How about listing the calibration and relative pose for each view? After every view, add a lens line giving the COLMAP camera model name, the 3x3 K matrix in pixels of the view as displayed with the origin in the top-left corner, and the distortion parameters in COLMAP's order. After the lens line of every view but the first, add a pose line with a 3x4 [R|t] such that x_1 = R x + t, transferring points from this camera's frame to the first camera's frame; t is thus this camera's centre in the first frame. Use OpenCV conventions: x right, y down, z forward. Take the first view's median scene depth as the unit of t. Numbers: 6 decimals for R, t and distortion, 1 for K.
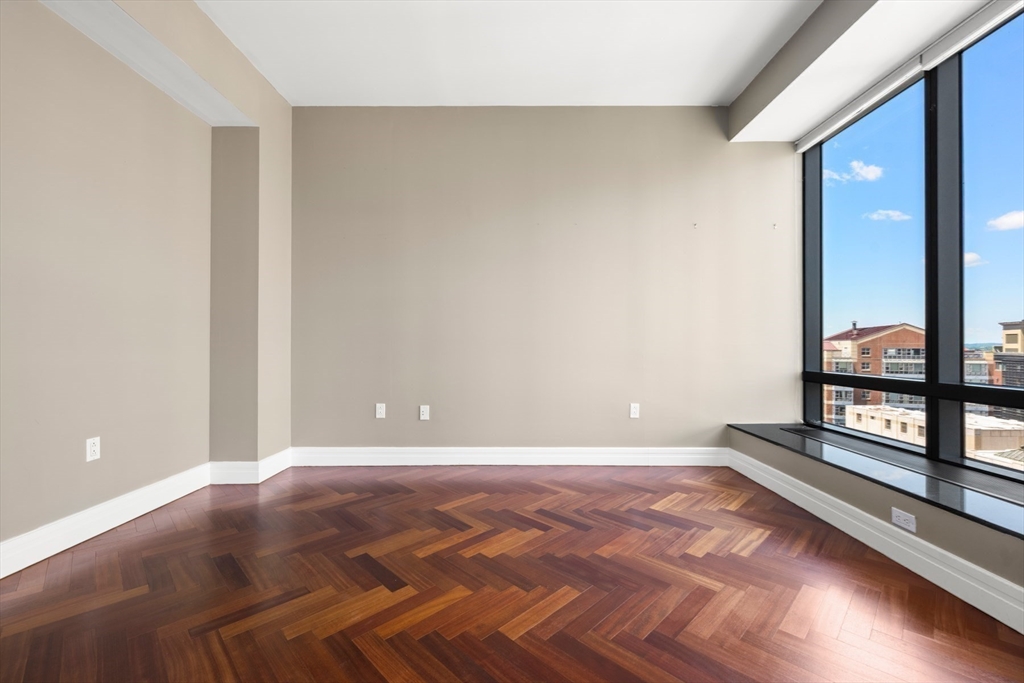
lens RADIAL K [[429.6, 0, 515.3], [0, 429.6, 340.6], [0, 0, 1]] dist [-0.001534, 0.000051]
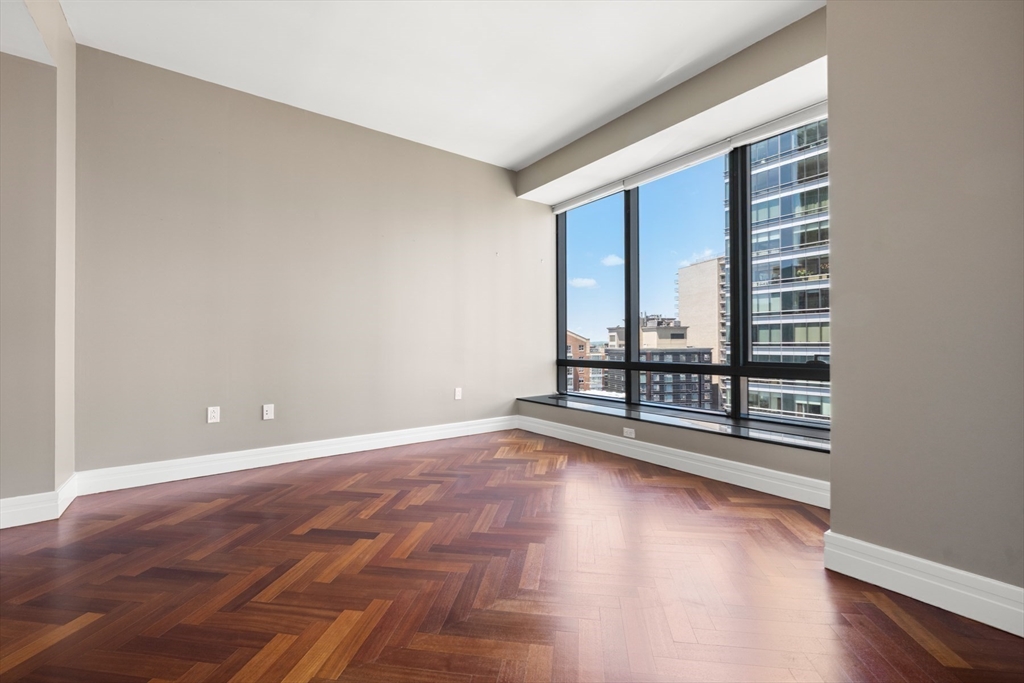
lens RADIAL K [[429.6, 0, 515.3], [0, 429.6, 340.6], [0, 0, 1]] dist [-0.001534, 0.000051]
pose [[0.800393, -0.000235, 0.599476, -0.394561], [-0.001280, 0.999997, 0.002101, 0.002521], [-0.599474, -0.002449, 0.800390, -0.137001]]
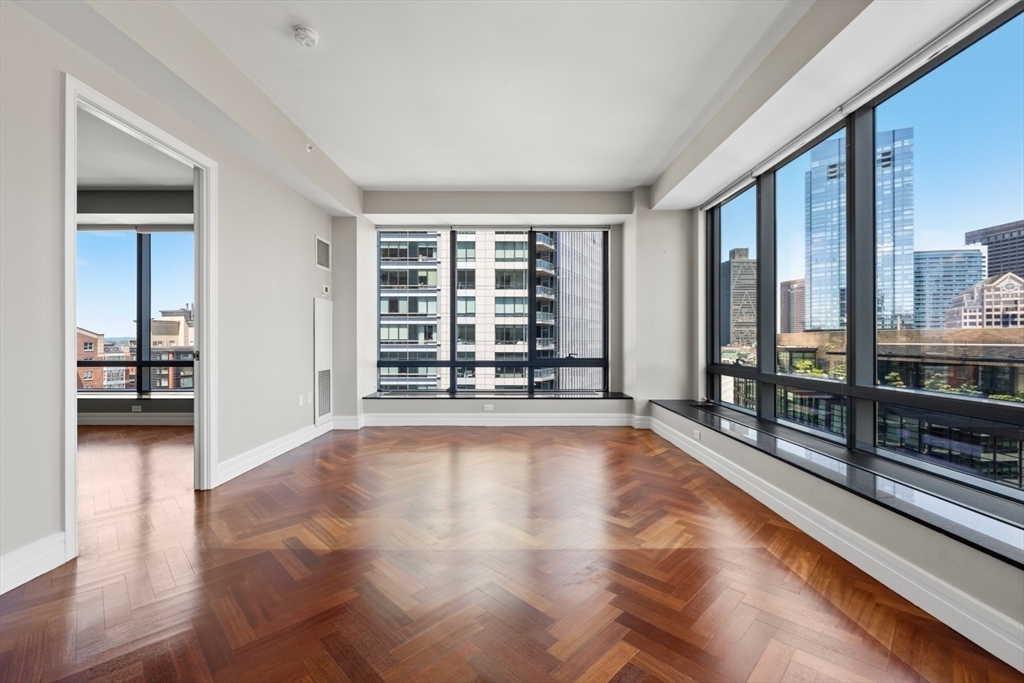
lens RADIAL K [[429.6, 0, 515.3], [0, 429.6, 340.6], [0, 0, 1]] dist [-0.001534, 0.000051]
pose [[-0.006810, -0.003368, 0.999971, -1.182313], [-0.011262, 0.999931, 0.003292, -0.039783], [-0.999913, -0.011239, -0.006848, -0.896732]]
